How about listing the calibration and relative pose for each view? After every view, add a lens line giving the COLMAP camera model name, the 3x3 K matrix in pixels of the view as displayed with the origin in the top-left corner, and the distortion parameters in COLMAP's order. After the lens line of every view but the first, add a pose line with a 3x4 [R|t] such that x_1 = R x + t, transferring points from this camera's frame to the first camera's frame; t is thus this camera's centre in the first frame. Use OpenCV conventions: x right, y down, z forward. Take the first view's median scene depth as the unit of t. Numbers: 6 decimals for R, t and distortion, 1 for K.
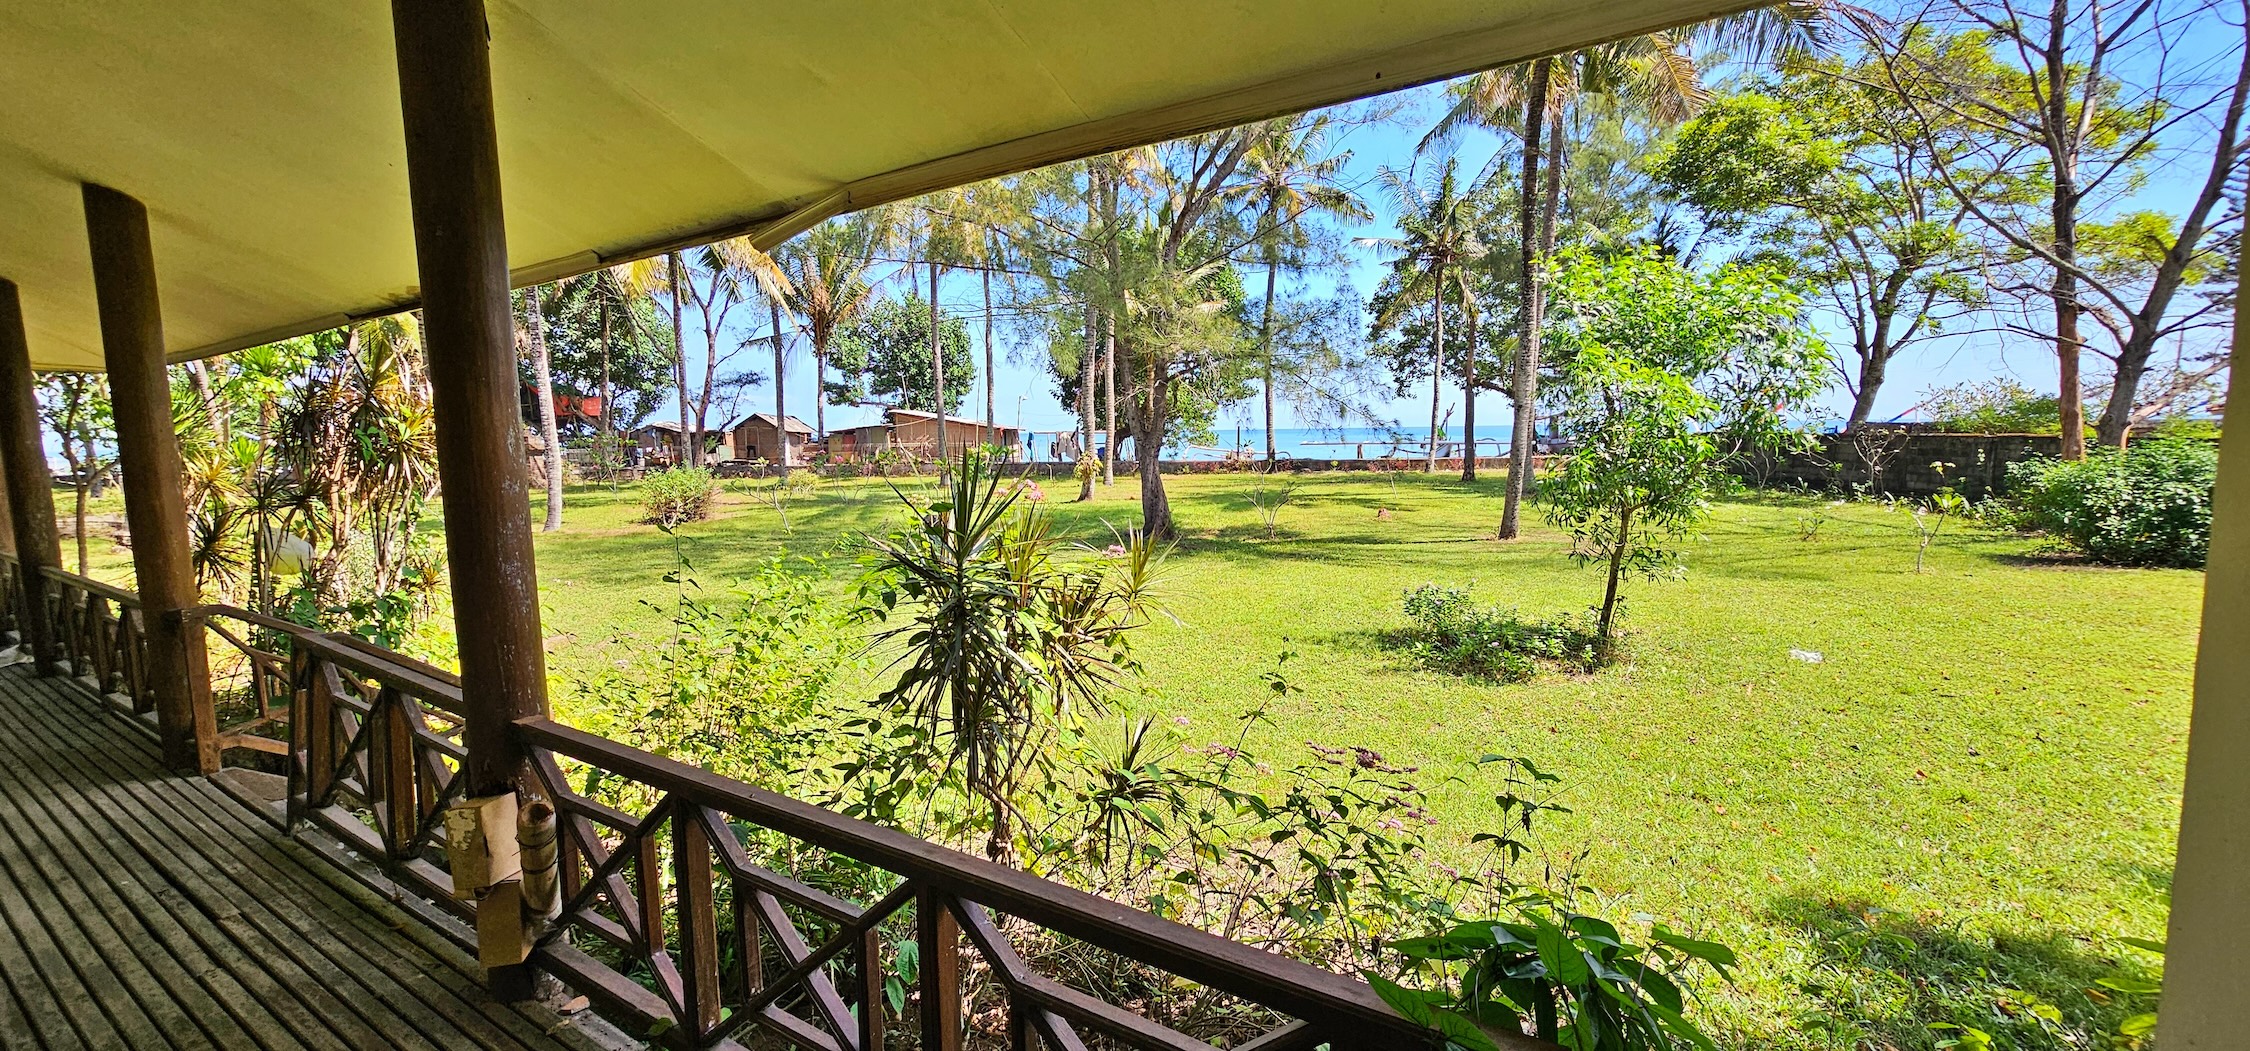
lens RADIAL K [[947.0, 0, 1124.9], [0, 947.0, 550.7], [0, 0, 1]] dist [-0.000937, -0.000130]
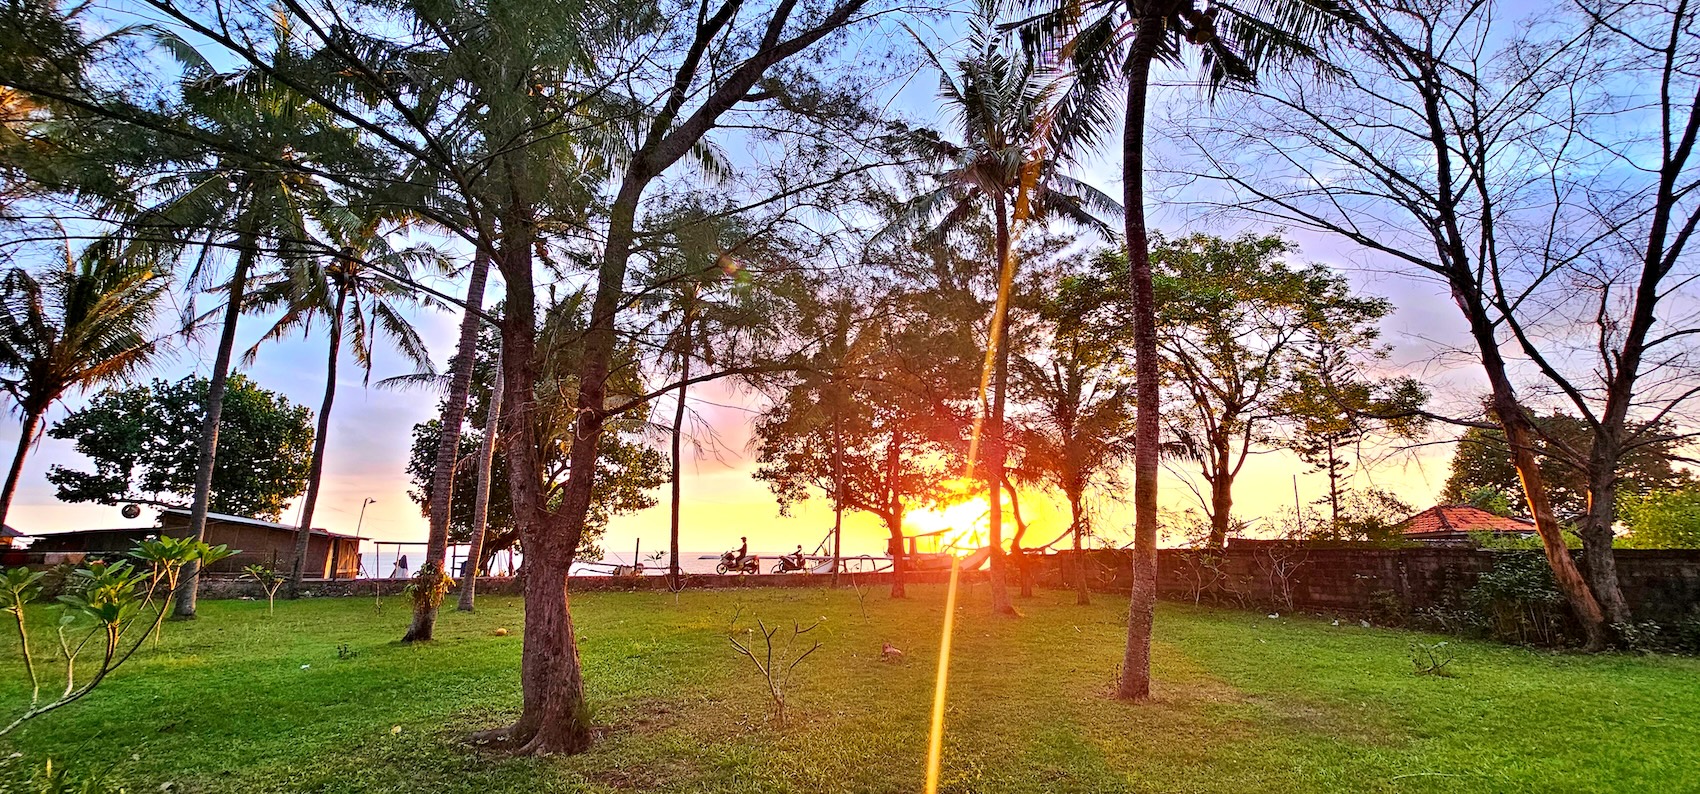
lens RADIAL K [[715.5, 0, 849.9], [0, 715.5, 416.1], [0, 0, 1]] dist [-0.000937, -0.000130]
pose [[0.901286, 0.090875, 0.423586, -0.000320], [0.044160, 0.953388, -0.298497, -0.024483], [-0.430968, 0.287737, 0.855263, 0.246154]]
